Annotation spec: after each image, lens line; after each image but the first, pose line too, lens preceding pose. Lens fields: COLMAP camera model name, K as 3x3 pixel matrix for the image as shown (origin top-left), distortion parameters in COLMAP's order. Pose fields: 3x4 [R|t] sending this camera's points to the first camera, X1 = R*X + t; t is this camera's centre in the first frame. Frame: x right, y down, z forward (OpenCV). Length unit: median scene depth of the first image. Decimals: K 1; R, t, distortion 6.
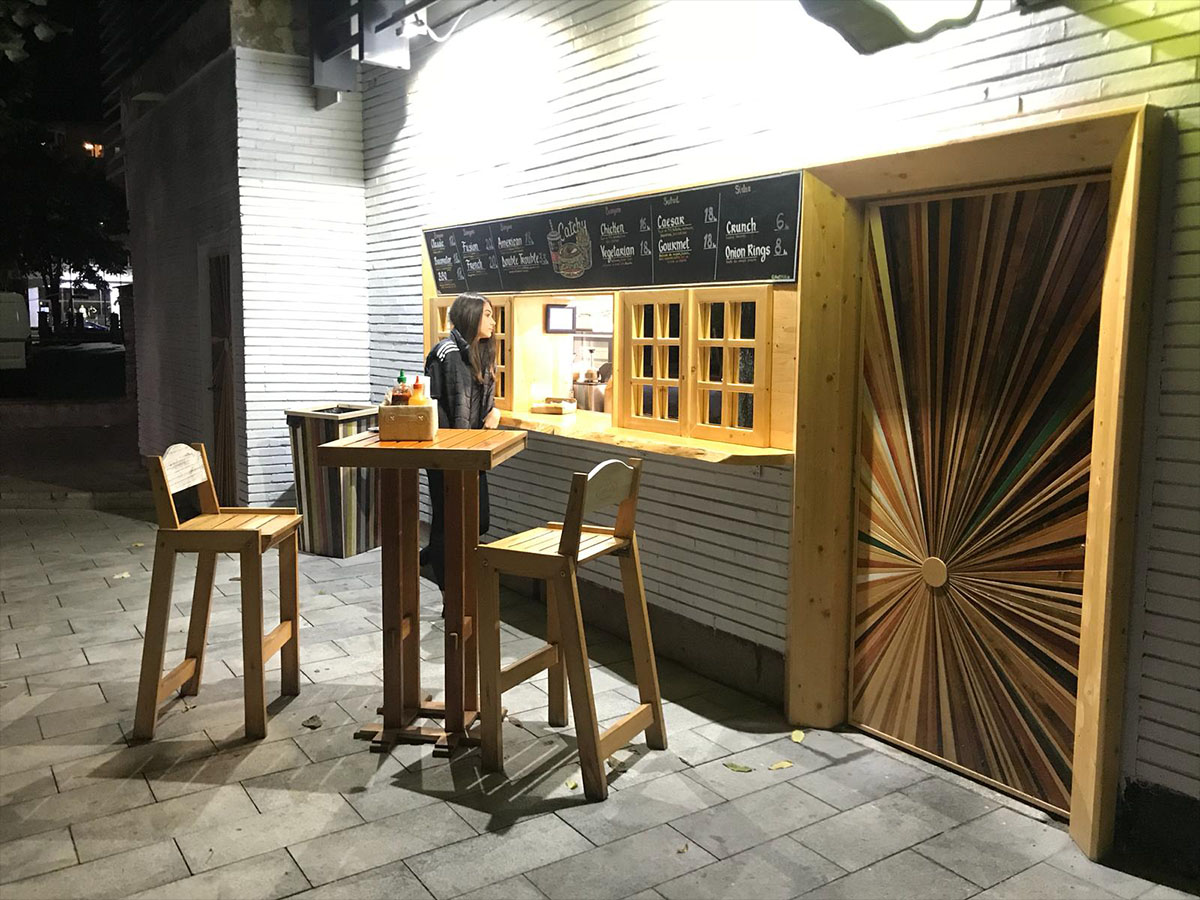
lens RADIAL K [[1021.5, 0, 596.5], [0, 1021.5, 429.9], [0, 0, 1]] dist [0.005645, -0.016590]
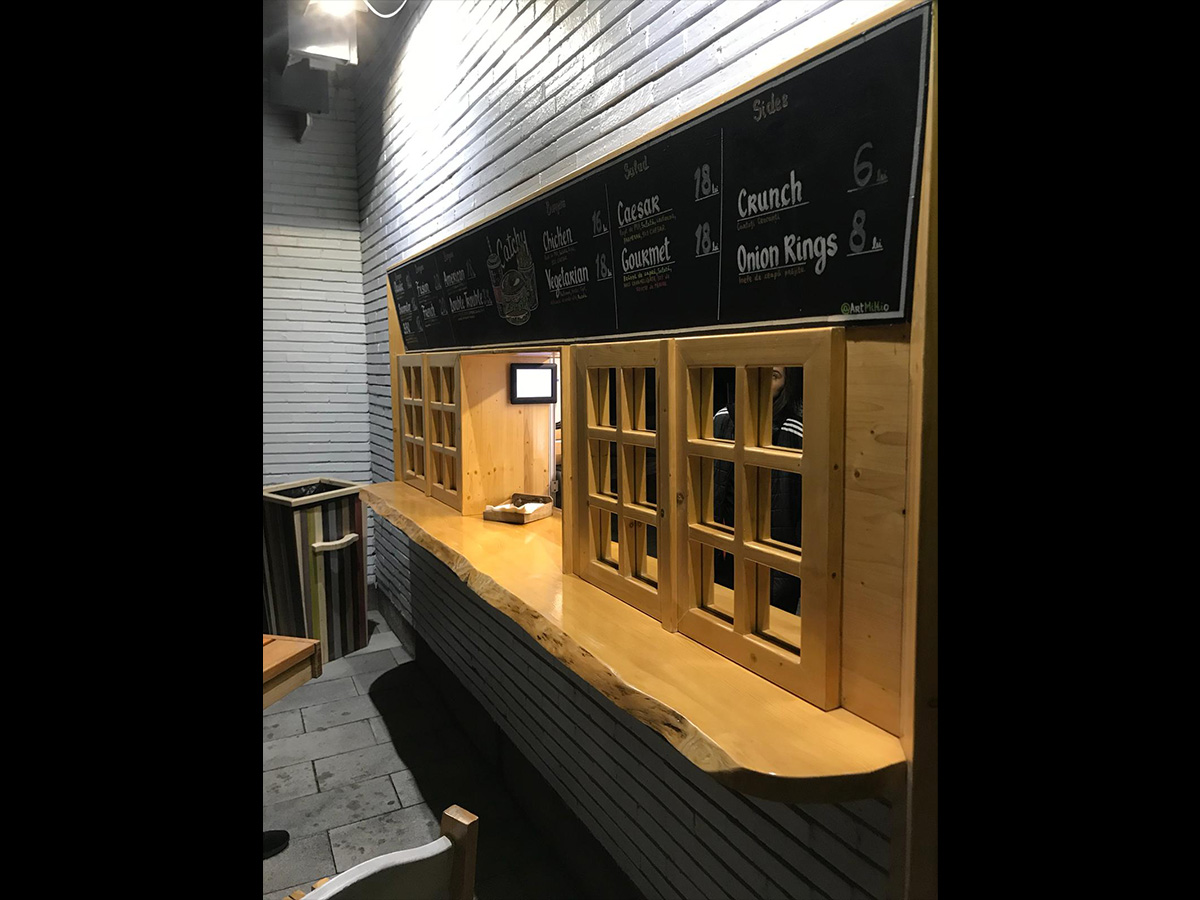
lens RADIAL K [[757.5, 0, 624.1], [0, 757.5, 436.9], [0, 0, 1]] dist [-0.031656, -0.000241]
pose [[0.995434, -0.005378, -0.095297, 0.112024], [0.004589, 0.999953, -0.008498, -0.095022], [0.095338, 0.008022, 0.995413, 0.684603]]
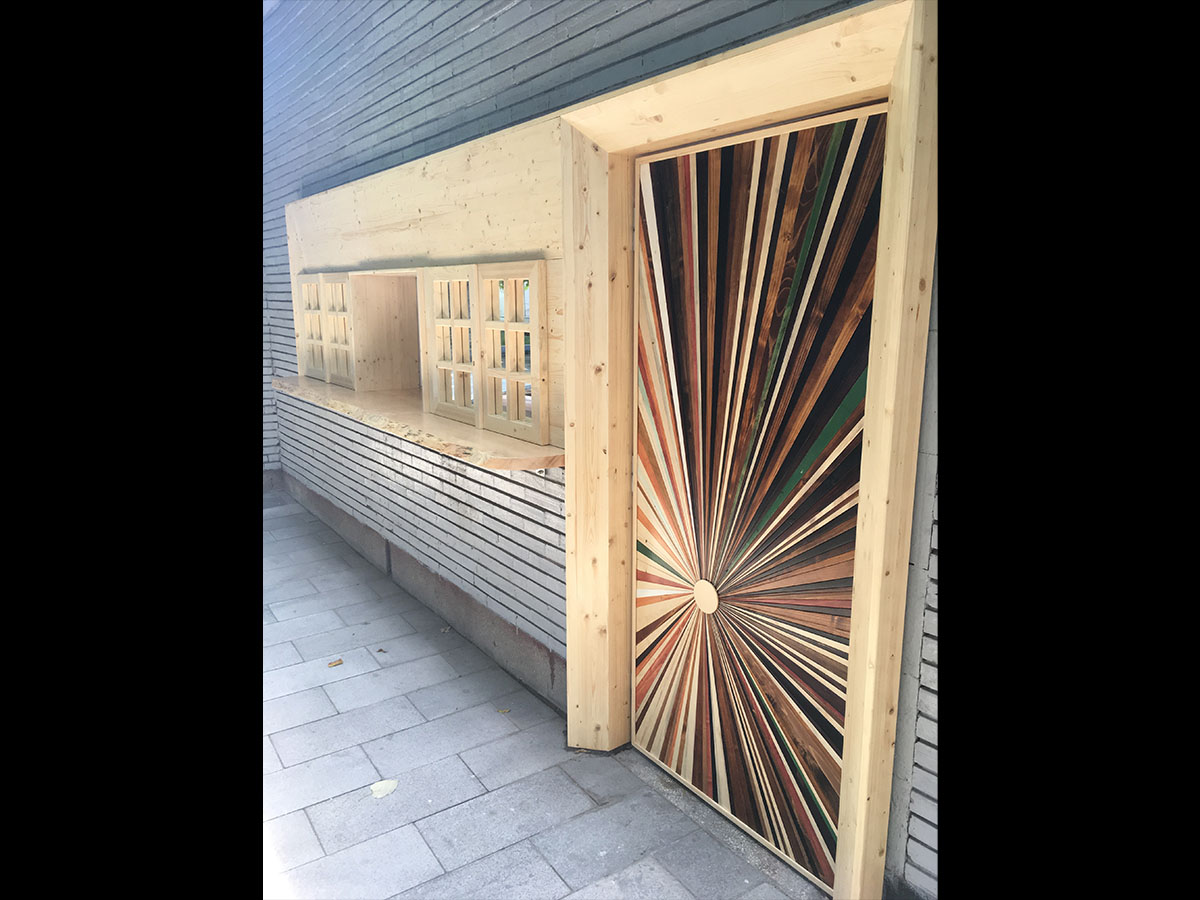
lens RADIAL K [[787.8, 0, 600.0], [0, 787.8, 450.0], [0, 0, 1]] dist [0.038883, -0.003156]
pose [[0.999960, -0.007714, 0.004521, 0.213791], [0.007277, 0.995934, 0.089787, -0.040313], [-0.005196, -0.089750, 0.995951, 0.309966]]
